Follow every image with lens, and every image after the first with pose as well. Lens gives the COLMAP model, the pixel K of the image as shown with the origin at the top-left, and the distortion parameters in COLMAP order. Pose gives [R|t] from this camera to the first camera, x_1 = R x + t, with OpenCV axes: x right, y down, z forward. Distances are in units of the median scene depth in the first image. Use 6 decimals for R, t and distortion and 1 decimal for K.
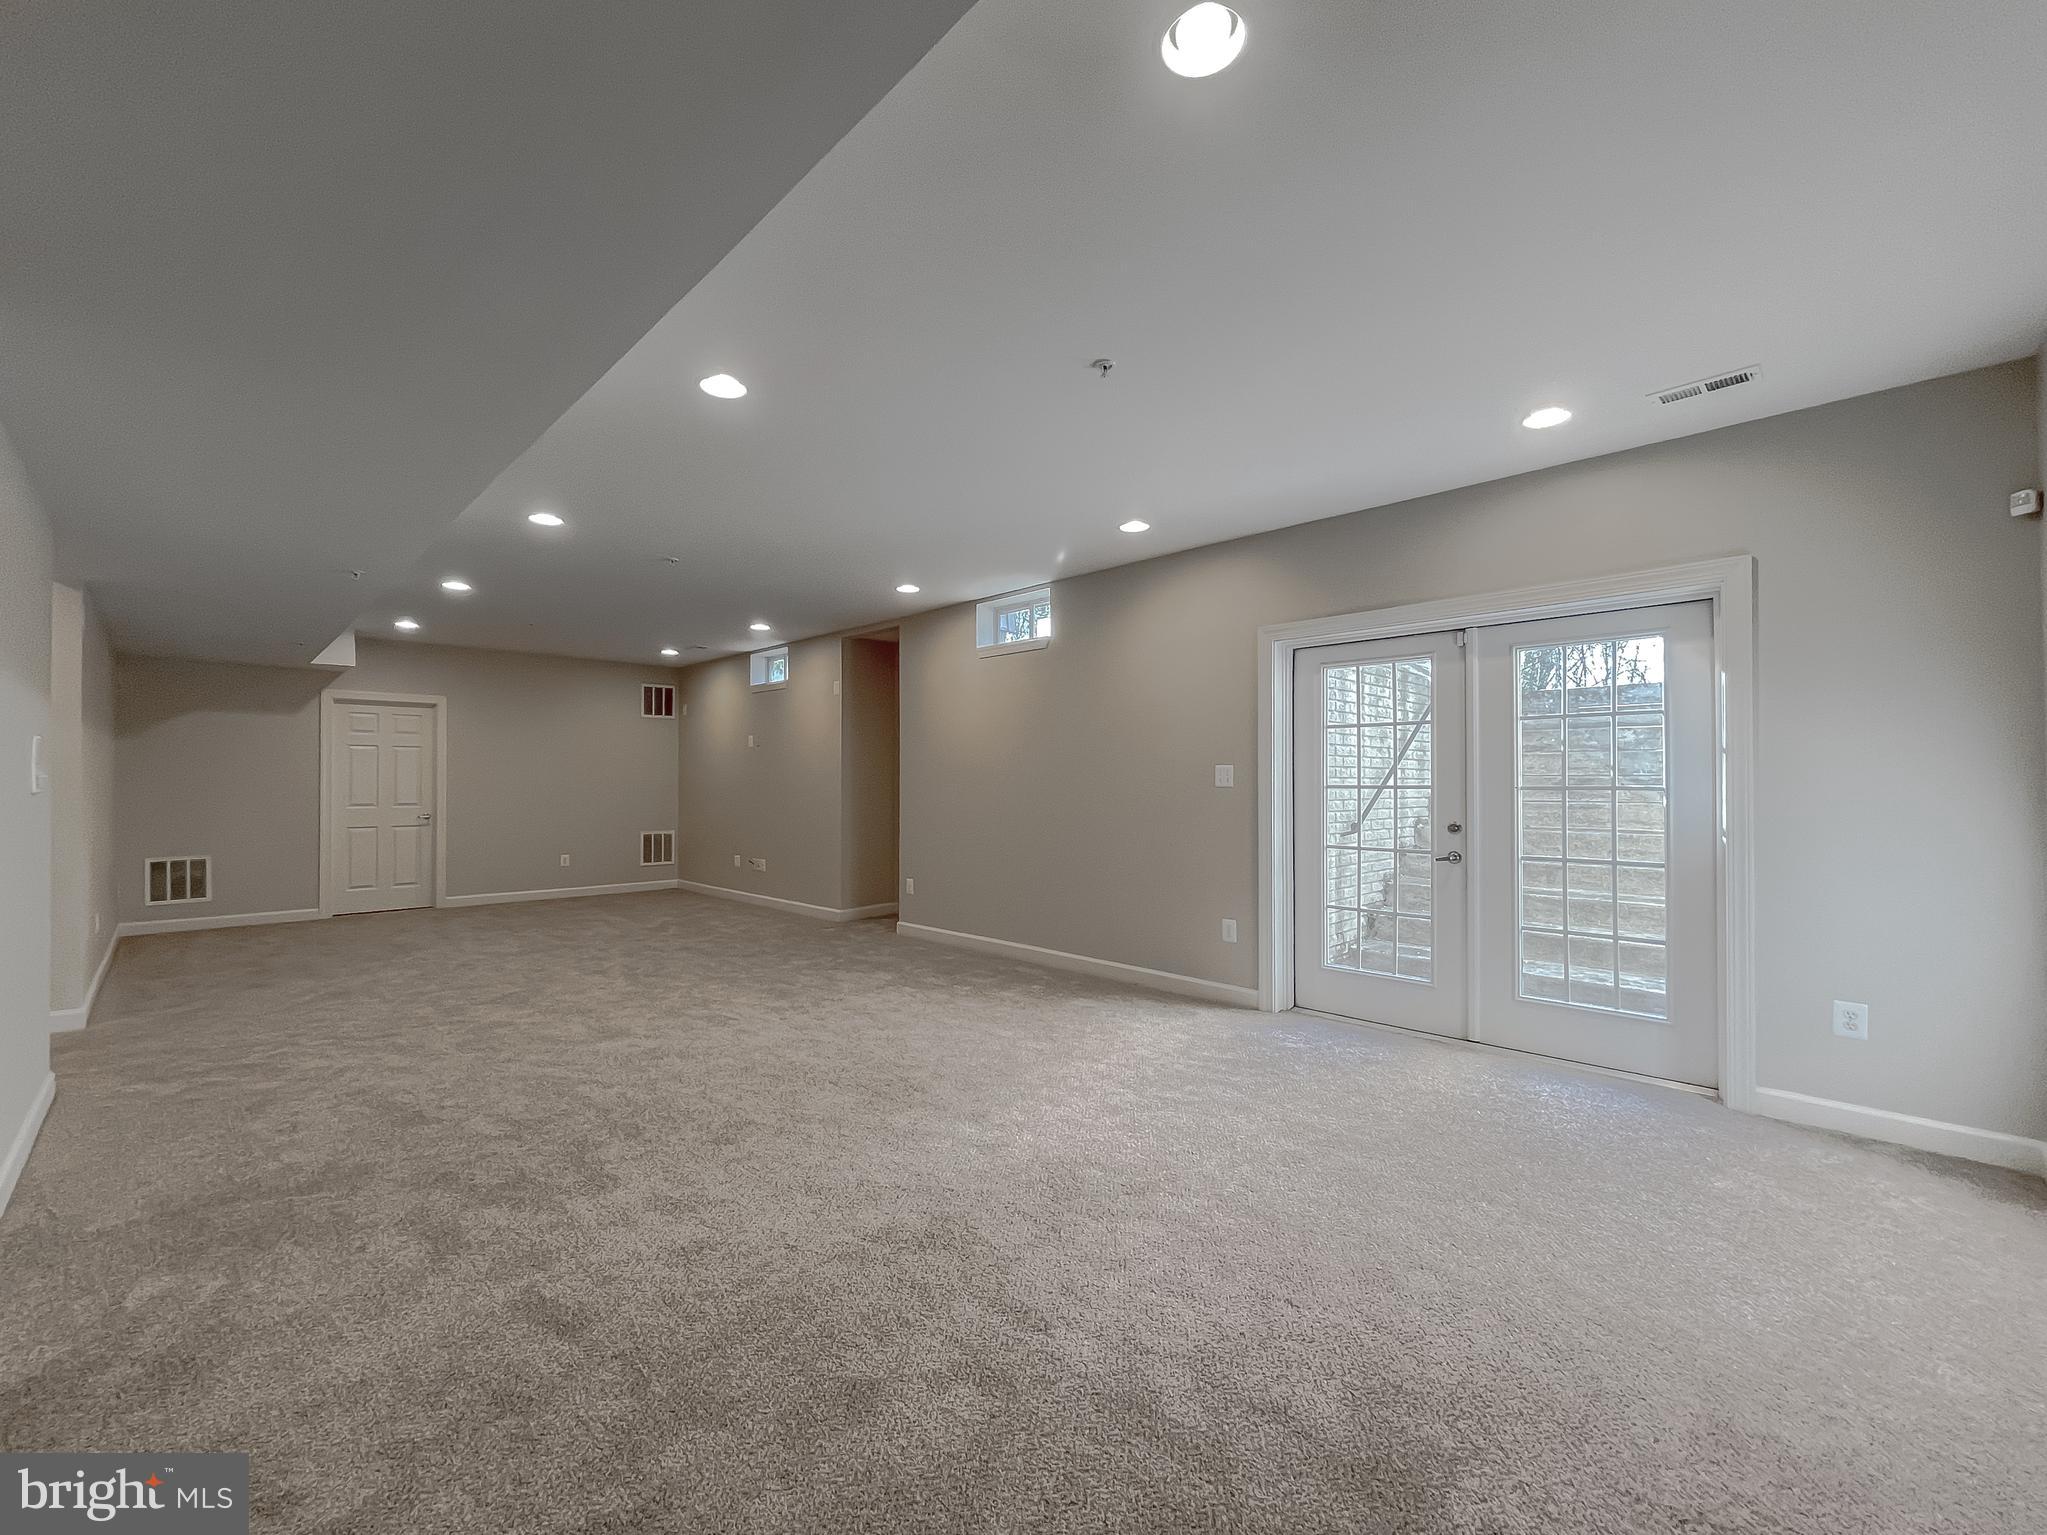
lens RADIAL K [[839.3, 0, 1019.2], [0, 839.3, 773.4], [0, 0, 1]] dist [0.001573, 0.000026]
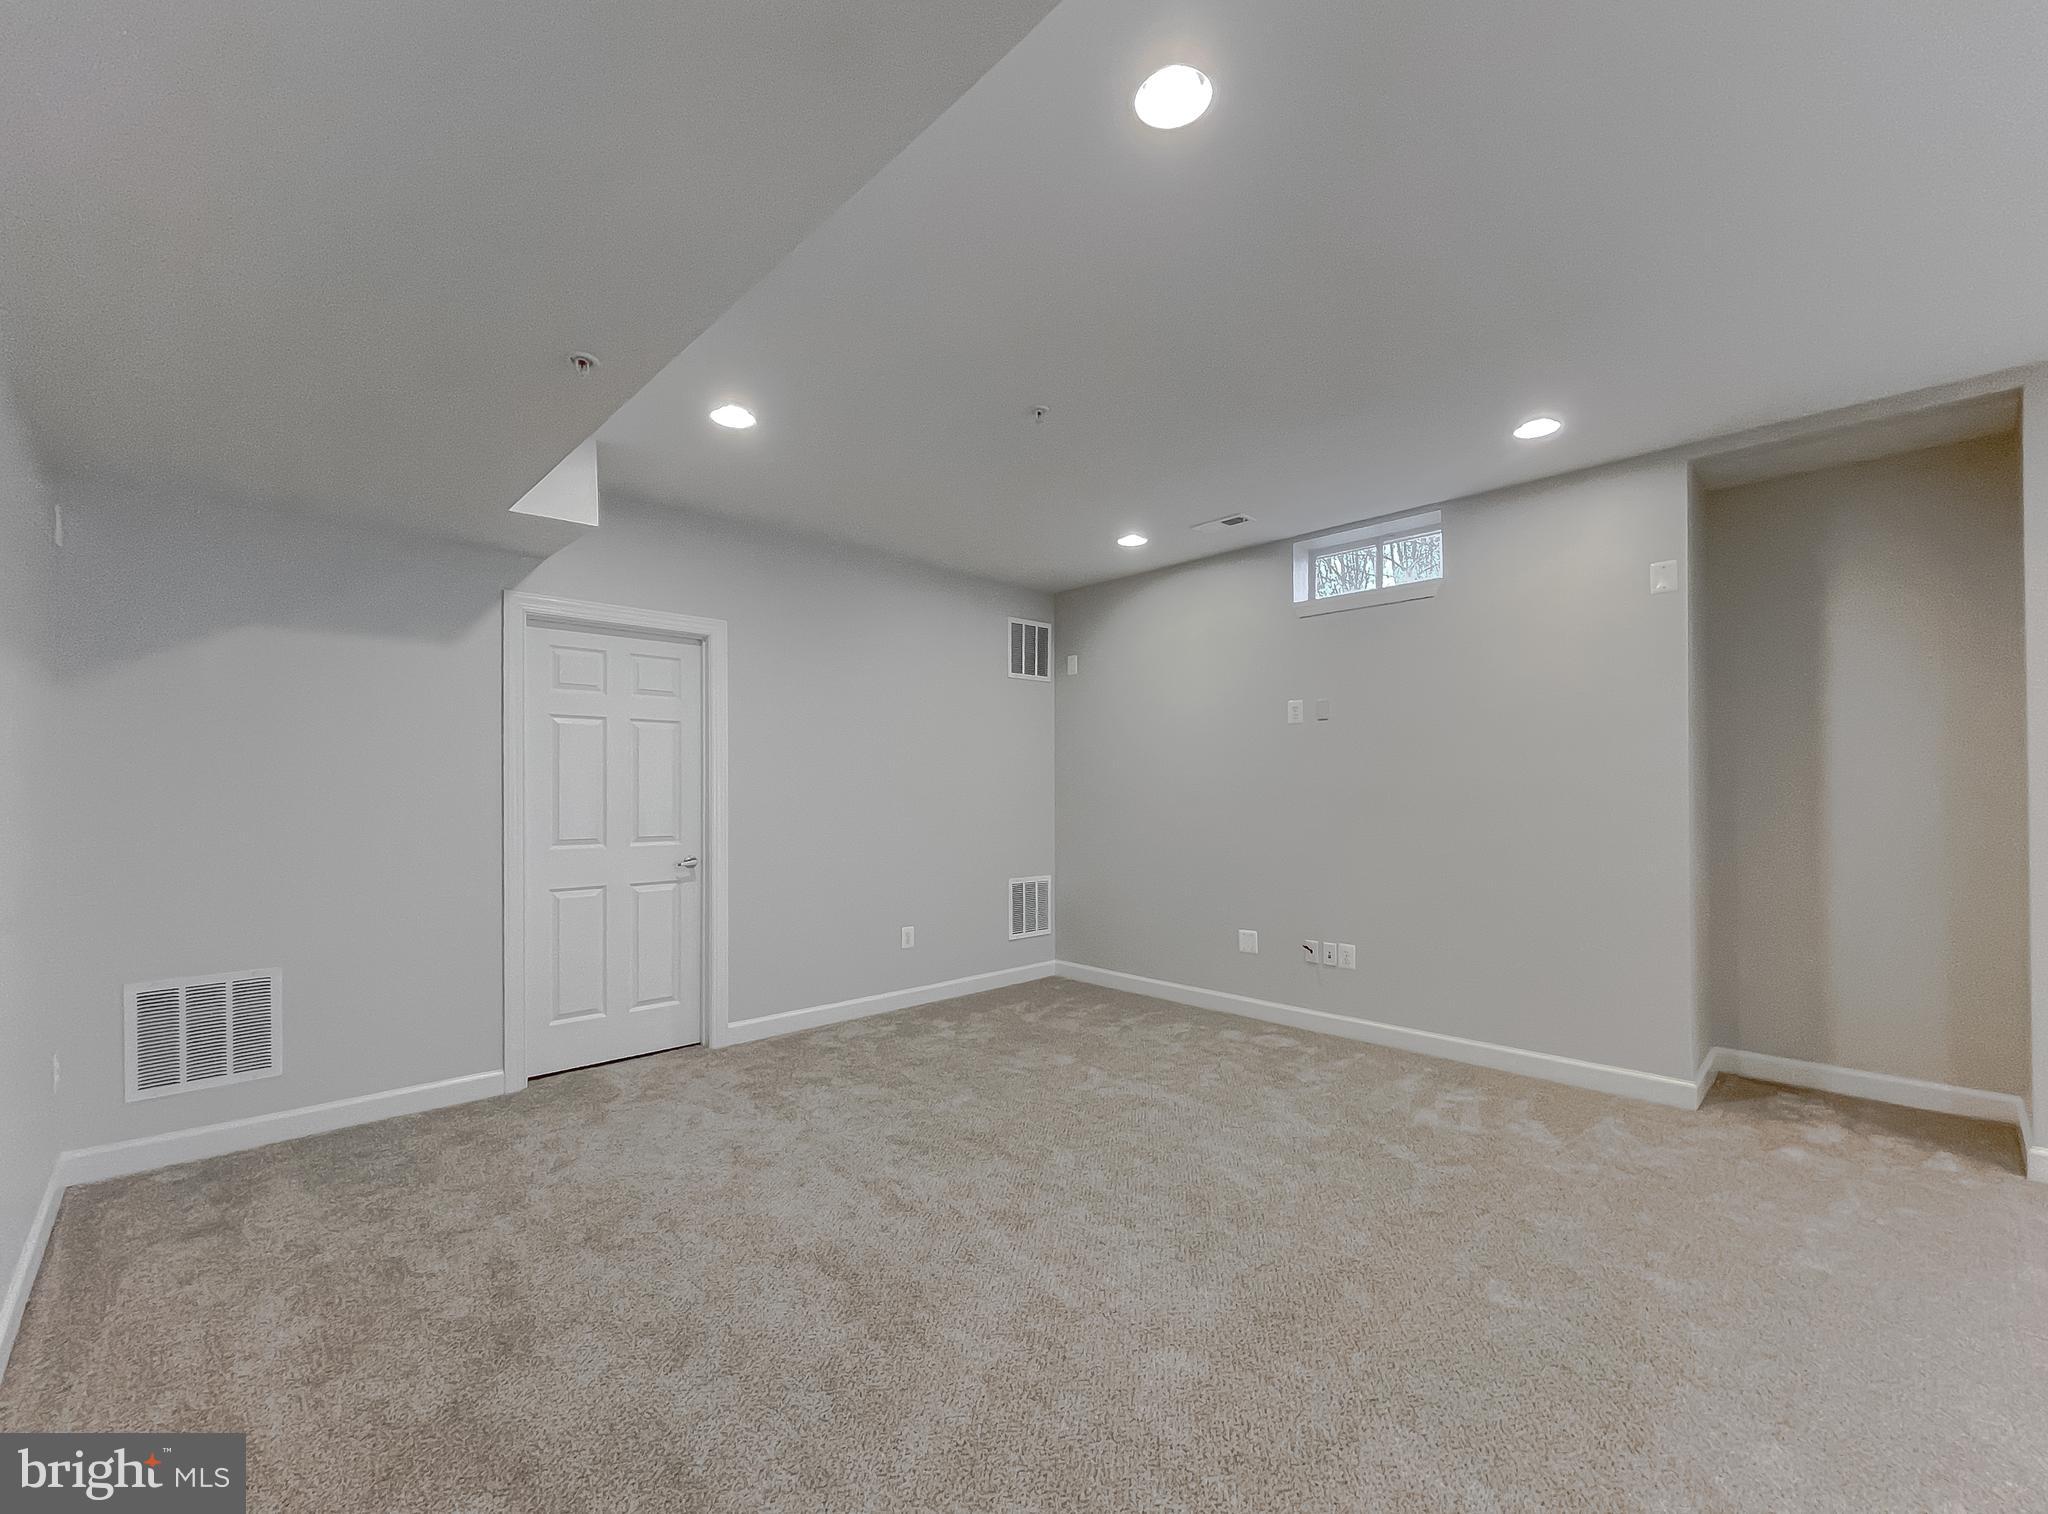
lens RADIAL K [[874.7, 0, 1053.9], [0, 874.7, 792.0], [0, 0, 1]] dist [-0.000684, -0.000276]
pose [[0.999924, -0.002485, -0.012078, -0.561064], [0.002627, 0.999927, 0.011796, 0.005232], [0.012048, -0.011827, 0.999857, 0.560027]]
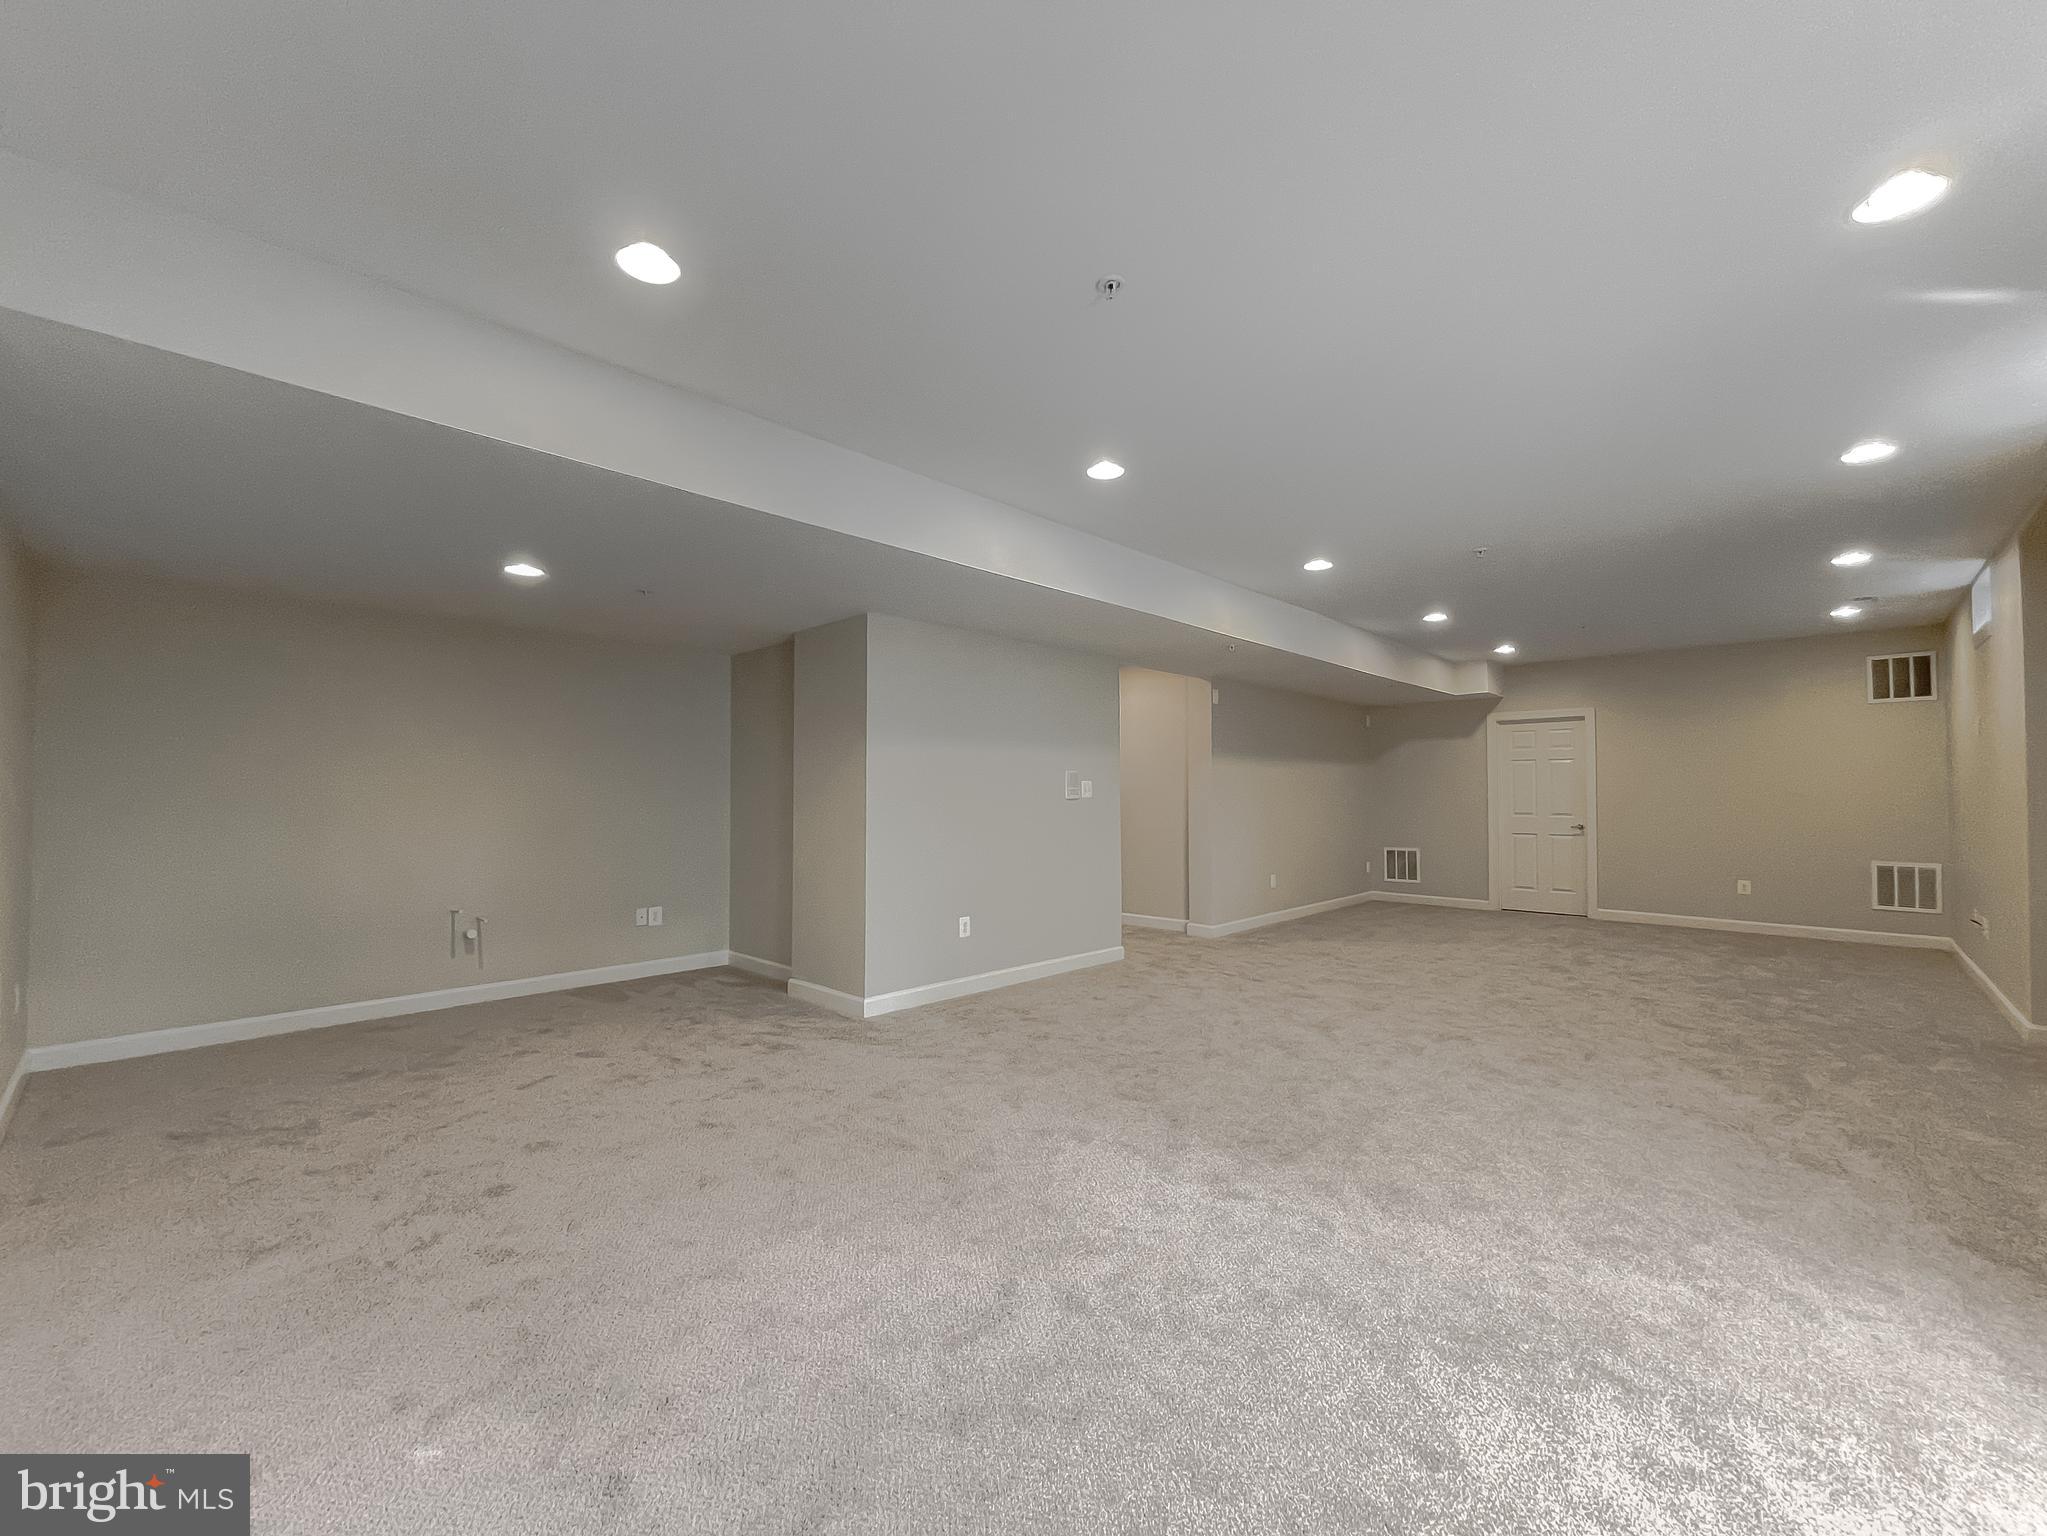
lens RADIAL K [[839.3, 0, 1019.2], [0, 839.3, 773.9], [0, 0, 1]] dist [0.001573, 0.000026]
pose [[0.019358, -0.023406, -0.999539, 0.353004], [0.012570, 0.999653, -0.023165, 0.002414], [0.999734, -0.012116, 0.019646, 0.343953]]
